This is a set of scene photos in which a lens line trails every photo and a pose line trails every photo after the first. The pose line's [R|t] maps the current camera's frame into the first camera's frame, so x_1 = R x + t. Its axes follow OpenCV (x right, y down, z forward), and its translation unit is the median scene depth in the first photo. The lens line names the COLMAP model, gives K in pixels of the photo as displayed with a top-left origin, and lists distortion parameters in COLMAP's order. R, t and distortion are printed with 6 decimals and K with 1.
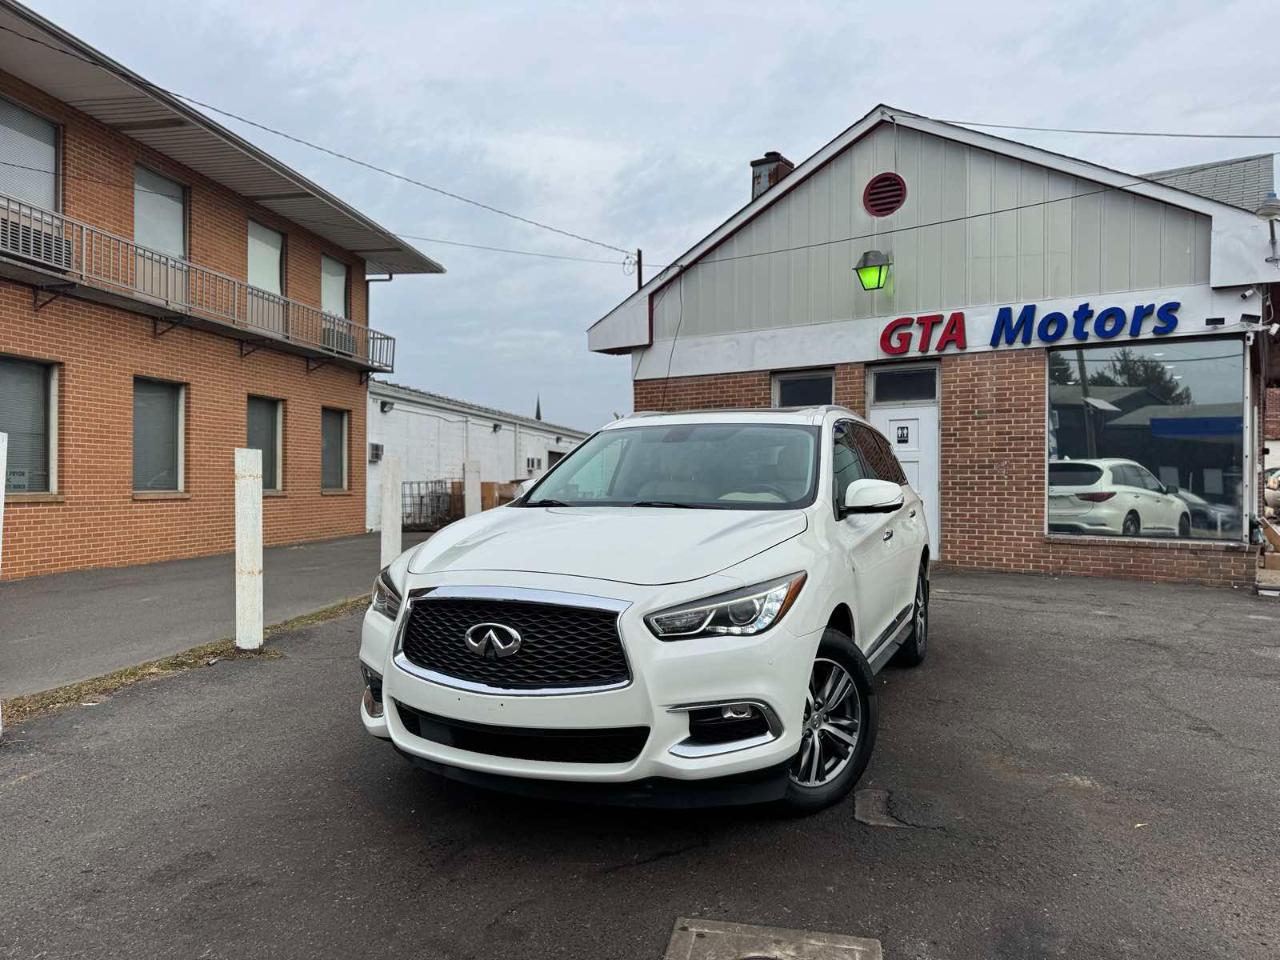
lens RADIAL K [[929.6, 0, 638.7], [0, 929.6, 483.0], [0, 0, 1]] dist [0.081916, -0.119881]
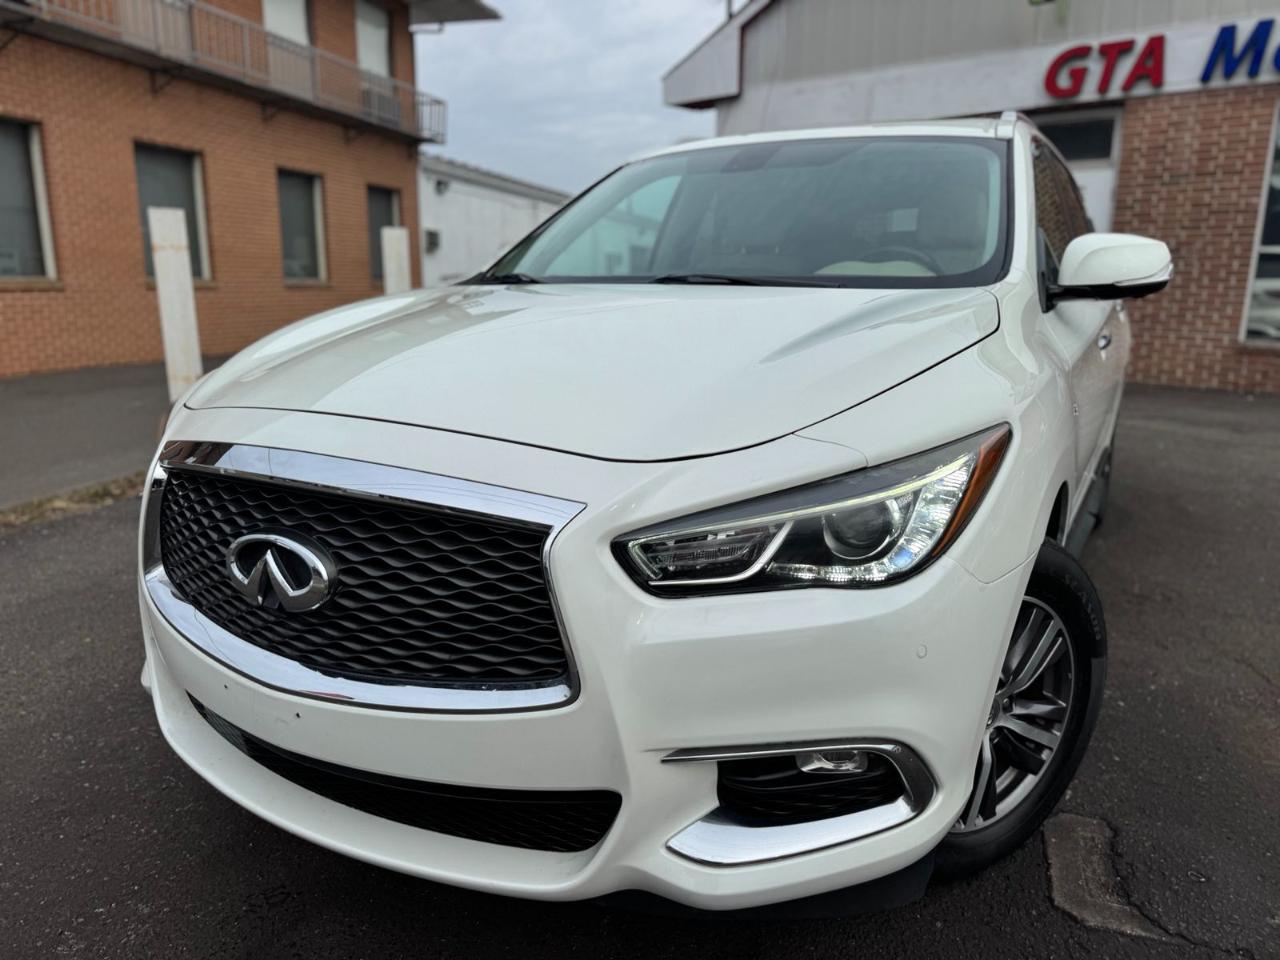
lens RADIAL K [[899.5, 0, 640.0], [0, 899.5, 480.0], [0, 0, 1]] dist [0.010716, -0.010436]
pose [[0.994450, 0.028597, -0.101248, 0.018299], [-0.006325, 0.976860, 0.213788, 0.011117], [0.105019, -0.211962, 0.971619, 0.201858]]
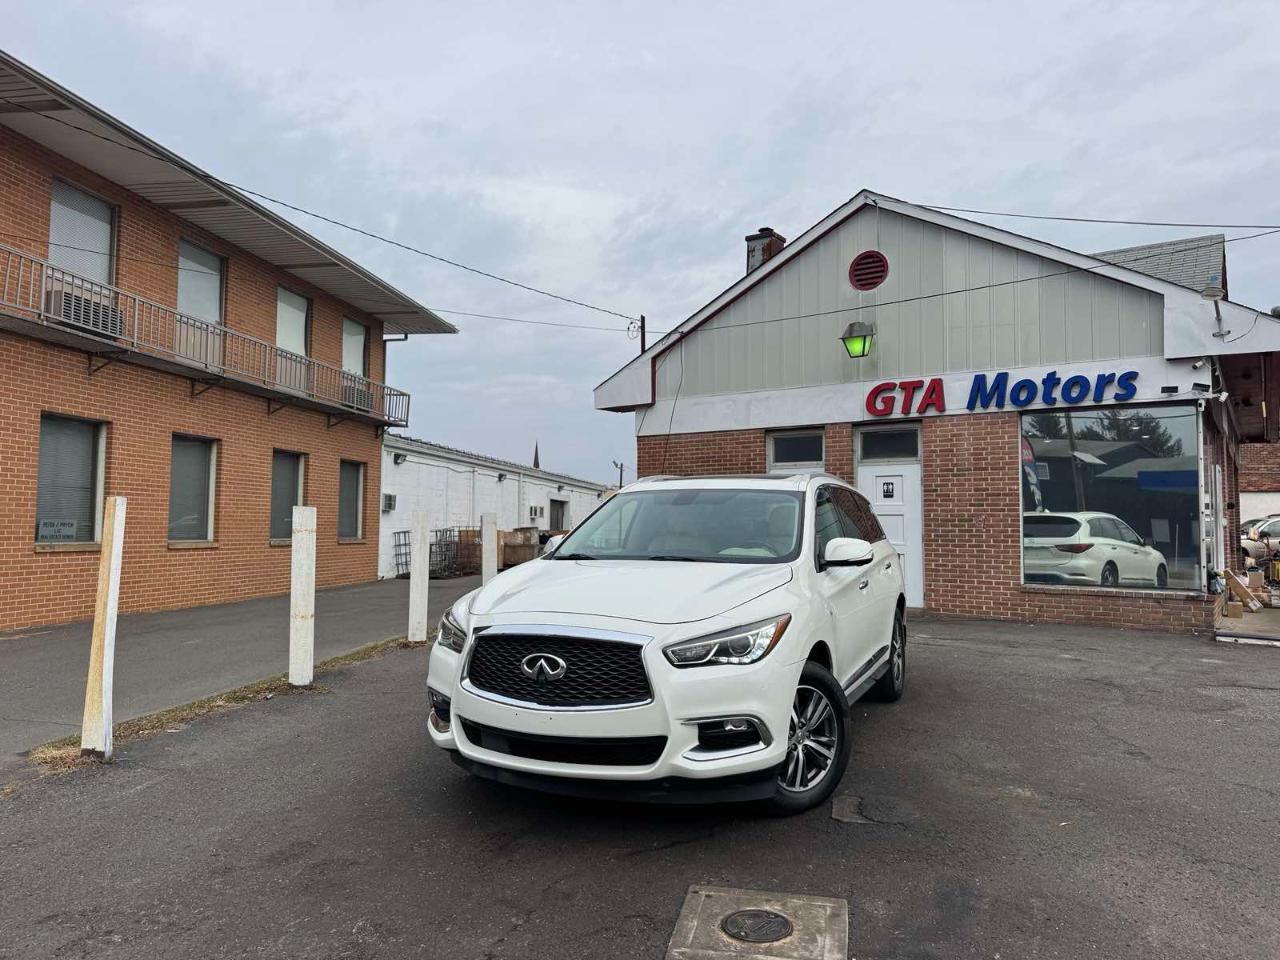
lens RADIAL K [[945.0, 0, 635.8], [0, 945.0, 473.7], [0, 0, 1]] dist [0.130559, -0.240054]
pose [[0.999993, 0.003132, 0.002164, -0.011247], [-0.003003, 0.998342, -0.057483, -0.006937], [-0.002340, 0.057476, 0.998344, -0.101953]]
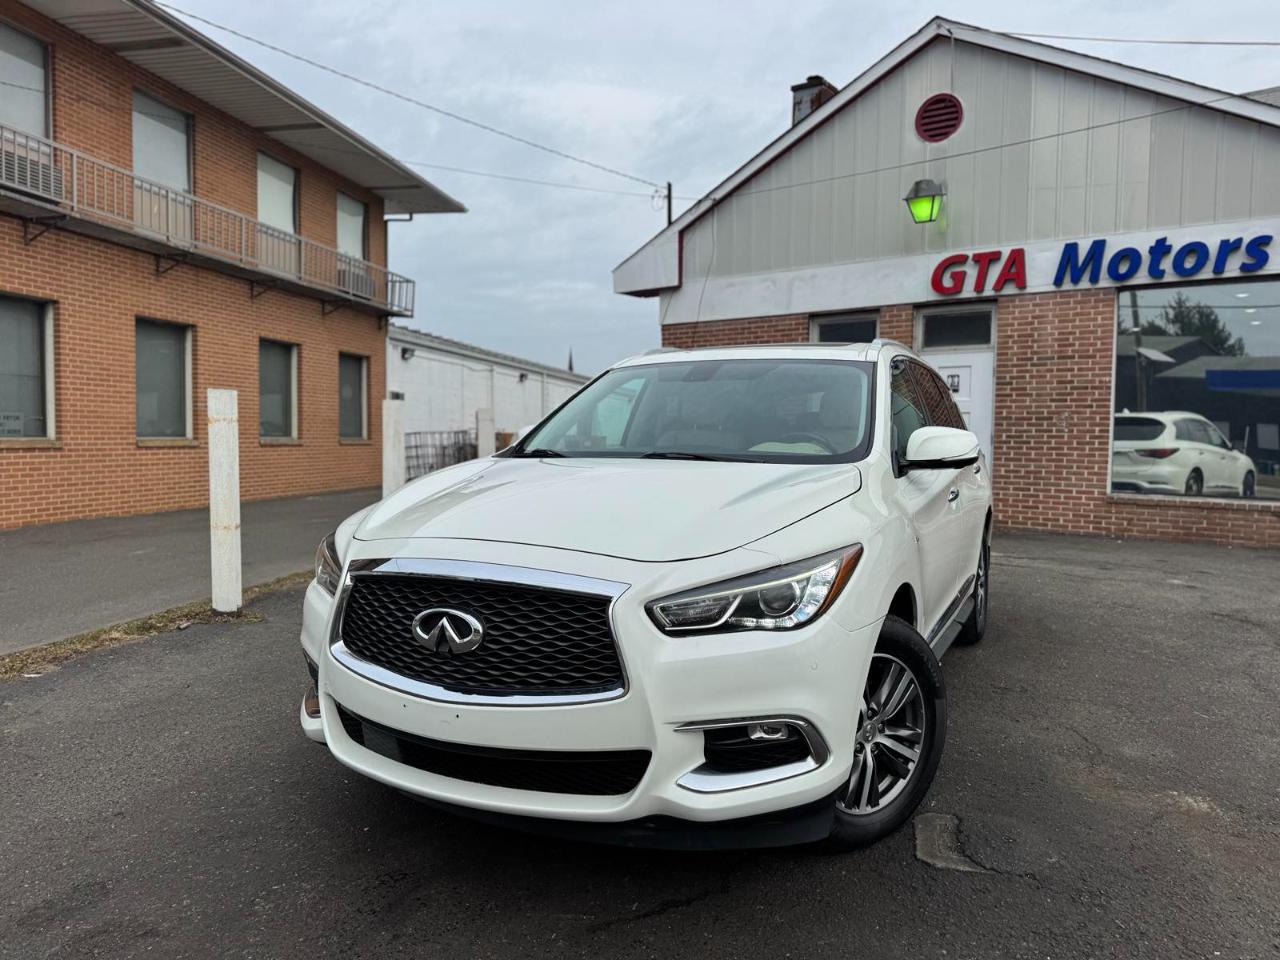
lens RADIAL K [[914.6, 0, 640.0], [0, 914.6, 480.0], [0, 0, 1]] dist [0.055345, -0.069745]
pose [[0.999322, 0.010252, -0.035362, 0.008510], [-0.008562, 0.998828, 0.047637, 0.002864], [0.035809, -0.047302, 0.998239, 0.087080]]
